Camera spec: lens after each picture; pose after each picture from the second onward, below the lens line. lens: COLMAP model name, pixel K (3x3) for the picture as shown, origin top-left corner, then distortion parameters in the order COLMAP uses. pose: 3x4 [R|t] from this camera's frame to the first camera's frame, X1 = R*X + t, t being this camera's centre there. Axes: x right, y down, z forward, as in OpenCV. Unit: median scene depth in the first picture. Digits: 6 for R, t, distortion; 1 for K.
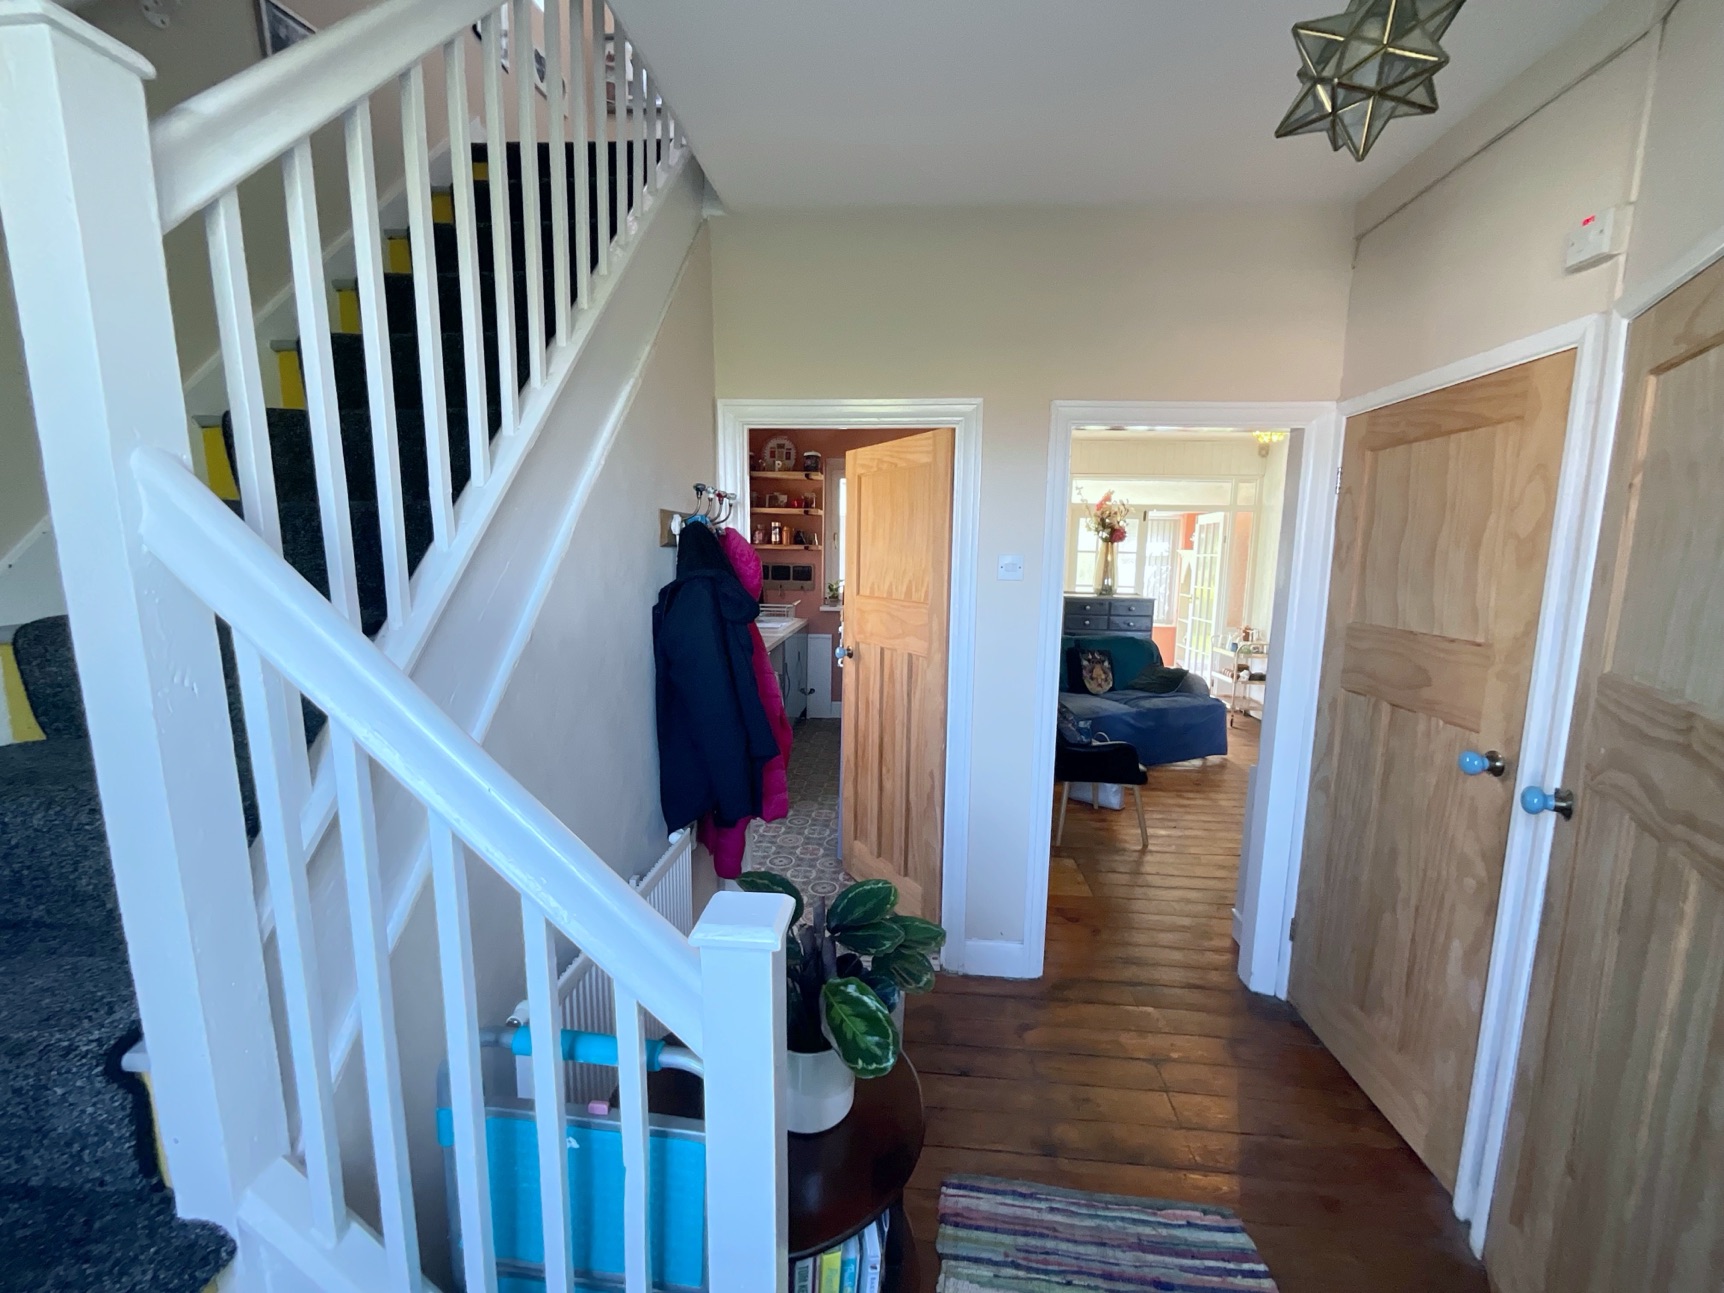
lens RADIAL K [[698.9, 0, 868.3], [0, 698.9, 647.0], [0, 0, 1]] dist [-0.000207, 0.002670]
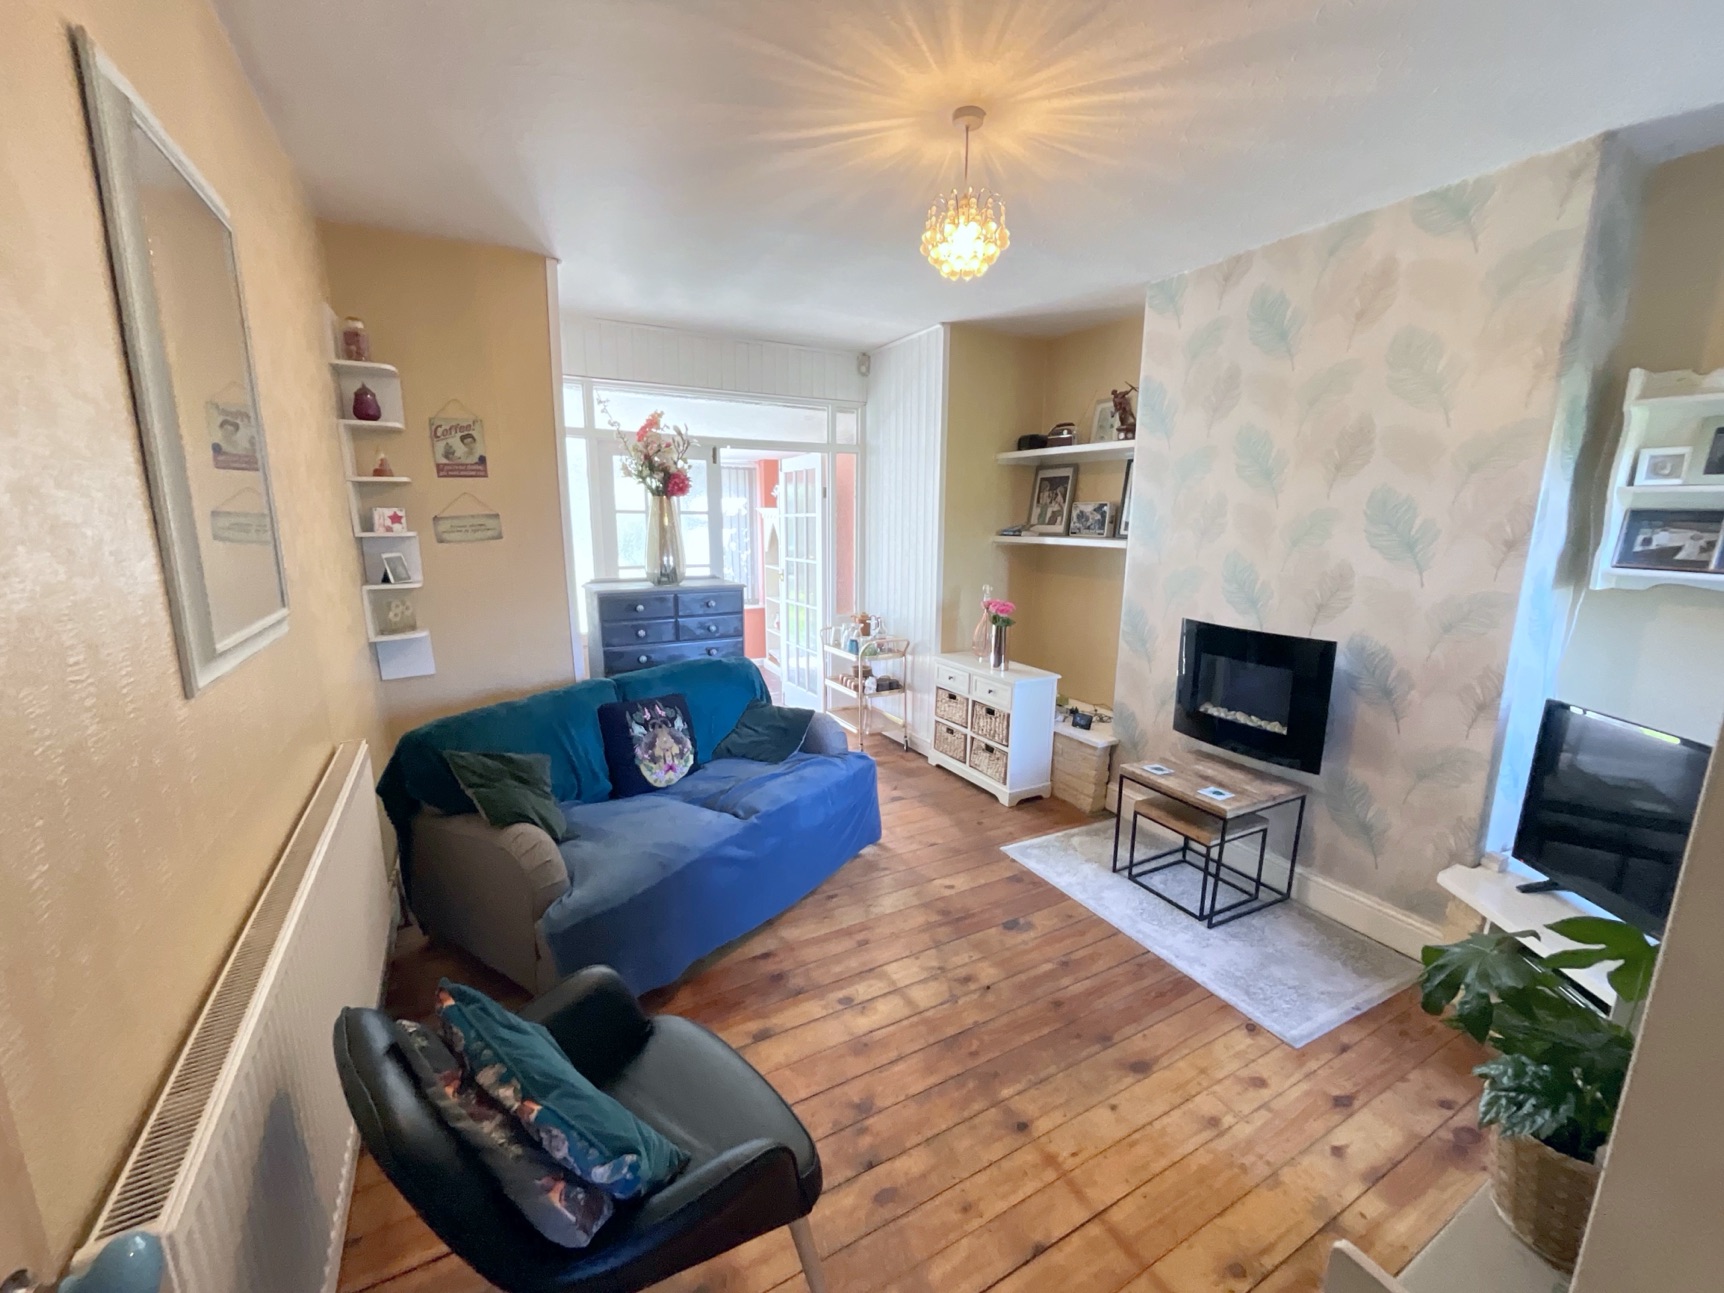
lens RADIAL K [[698.9, 0, 864.2], [0, 698.9, 639.3], [0, 0, 1]] dist [-0.000207, 0.002670]
pose [[0.831003, -0.110356, 0.545211, 0.144812], [0.085609, 0.993819, 0.070674, -0.054316], [-0.549640, -0.012055, 0.835314, 0.396257]]
